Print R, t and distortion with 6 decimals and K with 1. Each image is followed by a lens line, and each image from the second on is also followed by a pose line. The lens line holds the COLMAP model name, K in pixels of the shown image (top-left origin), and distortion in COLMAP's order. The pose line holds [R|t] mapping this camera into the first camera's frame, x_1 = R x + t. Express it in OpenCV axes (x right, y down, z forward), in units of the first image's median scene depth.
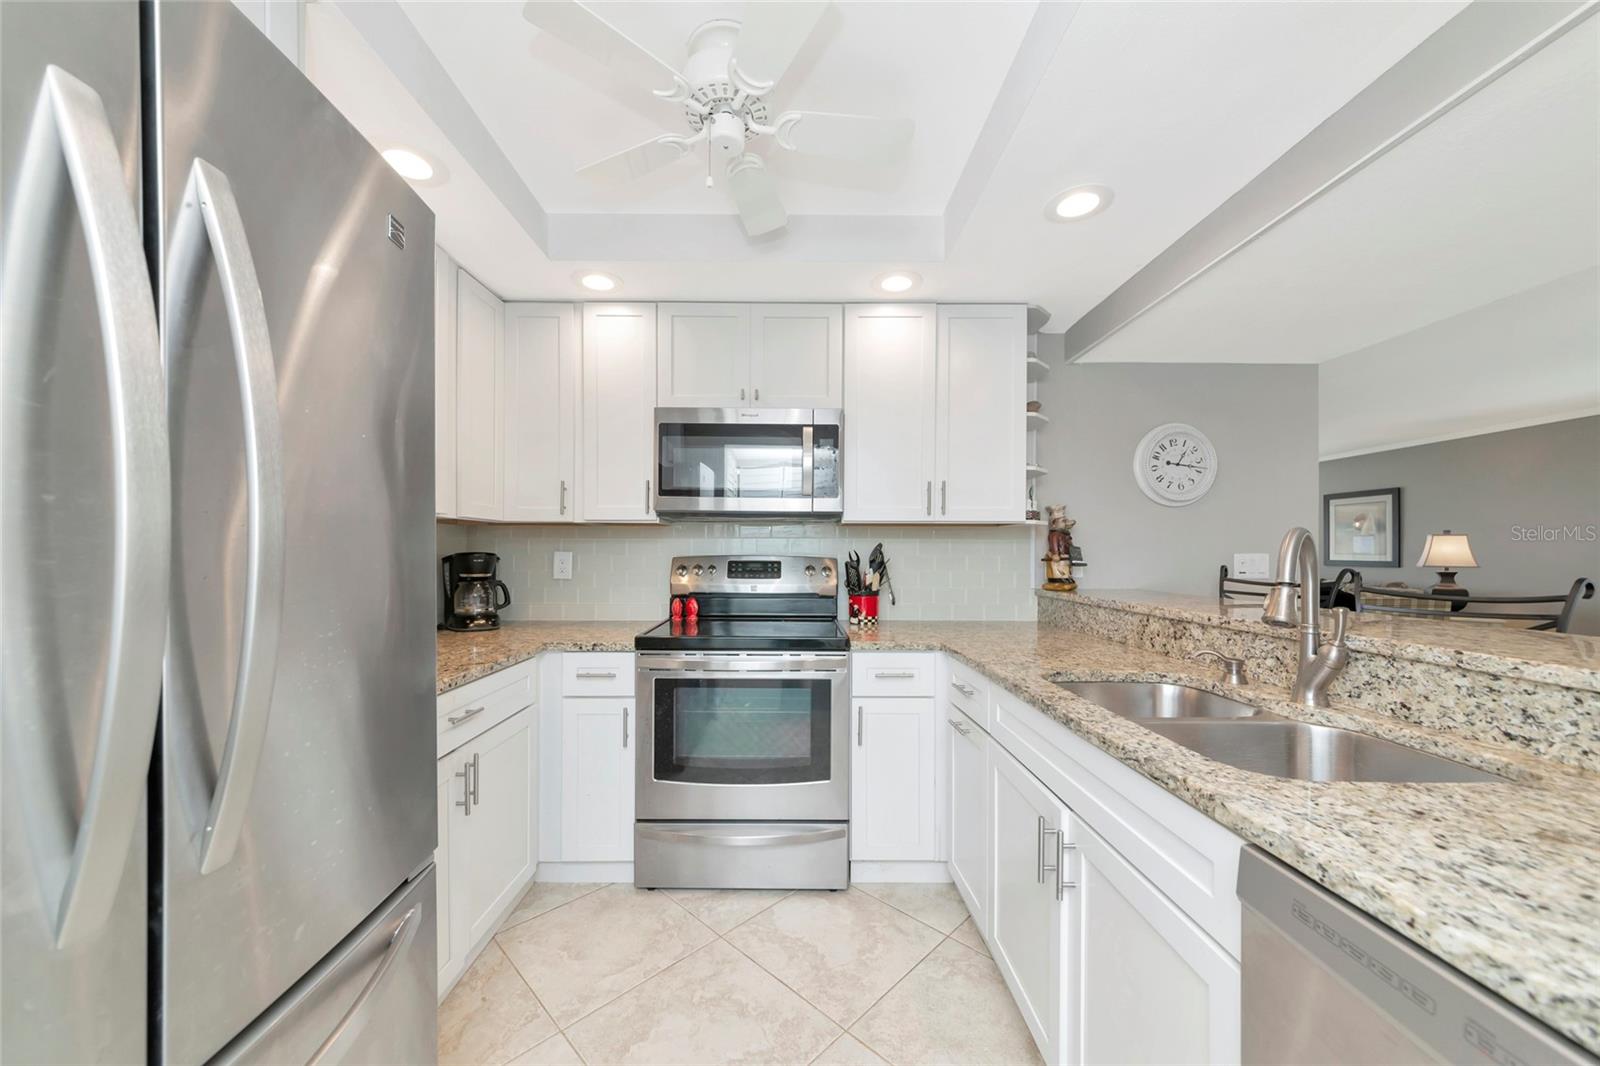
lens RADIAL K [[571.1, 0, 792.2], [0, 571.1, 555.5], [0, 0, 1]] dist [-0.005675, 0.001630]
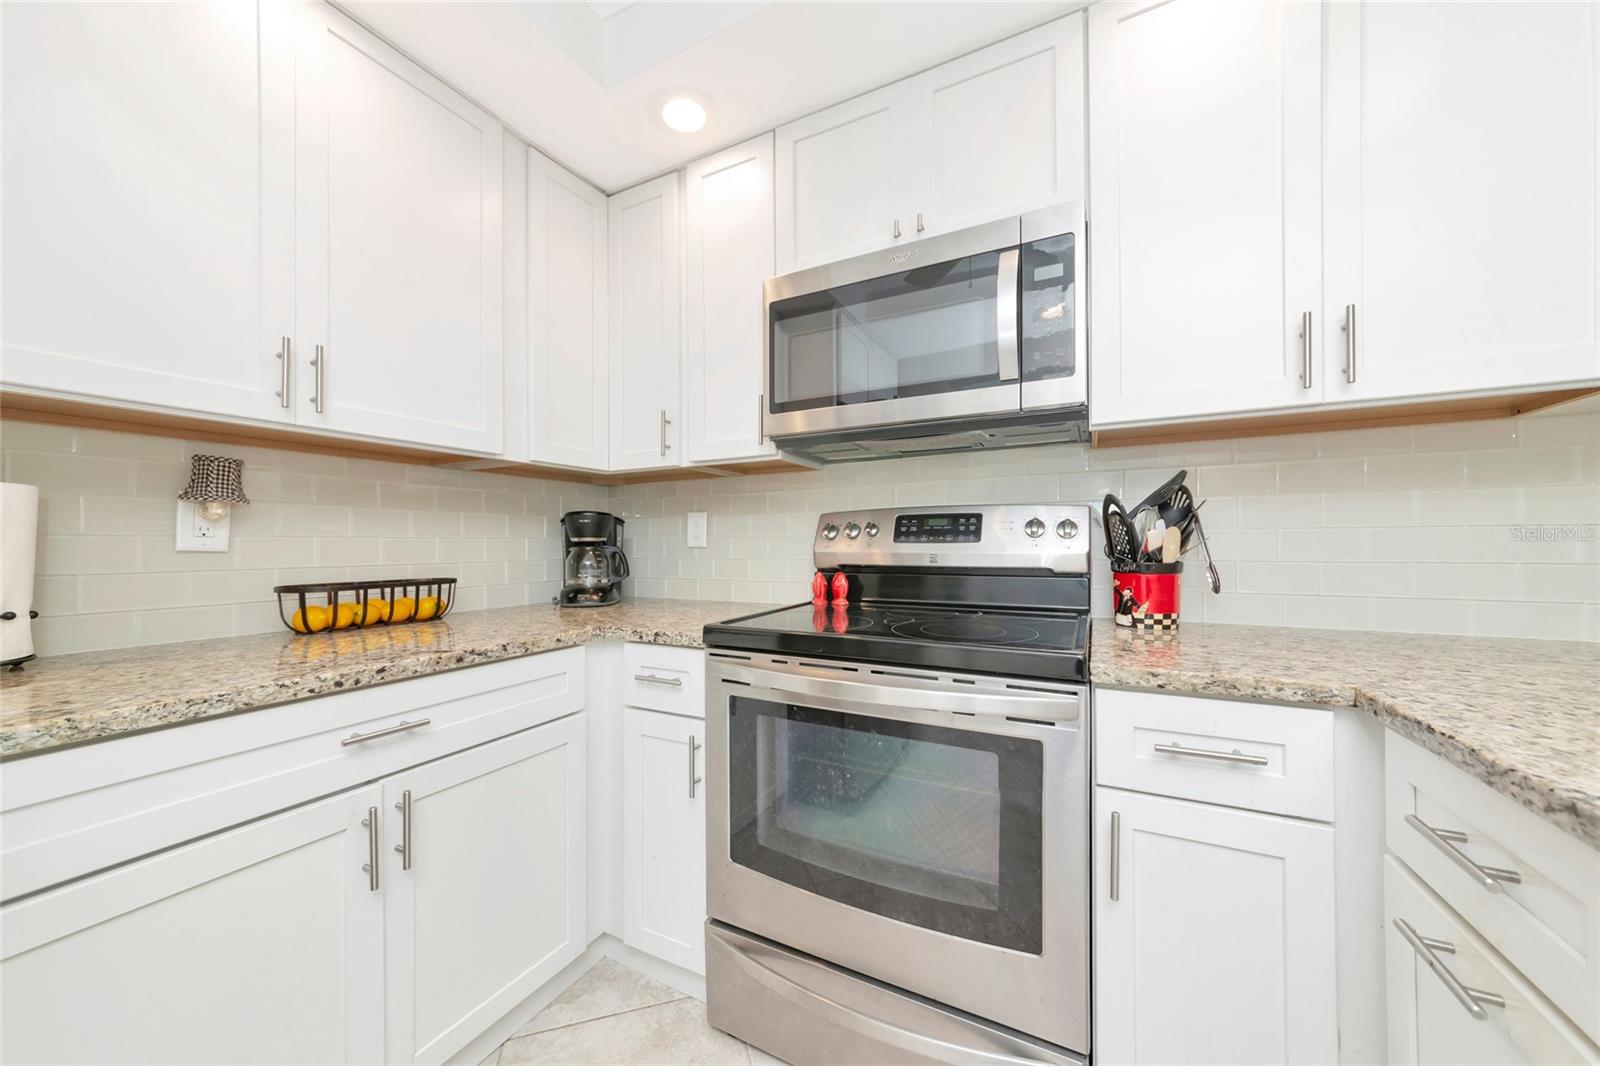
lens RADIAL K [[571.1, 0, 789.8], [0, 571.1, 541.8], [0, 0, 1]] dist [-0.005675, 0.001630]
pose [[0.881913, -0.009545, -0.471315, 0.089950], [0.006318, 0.999945, -0.008429, 0.046712], [0.471369, 0.004456, 0.881925, 0.409430]]
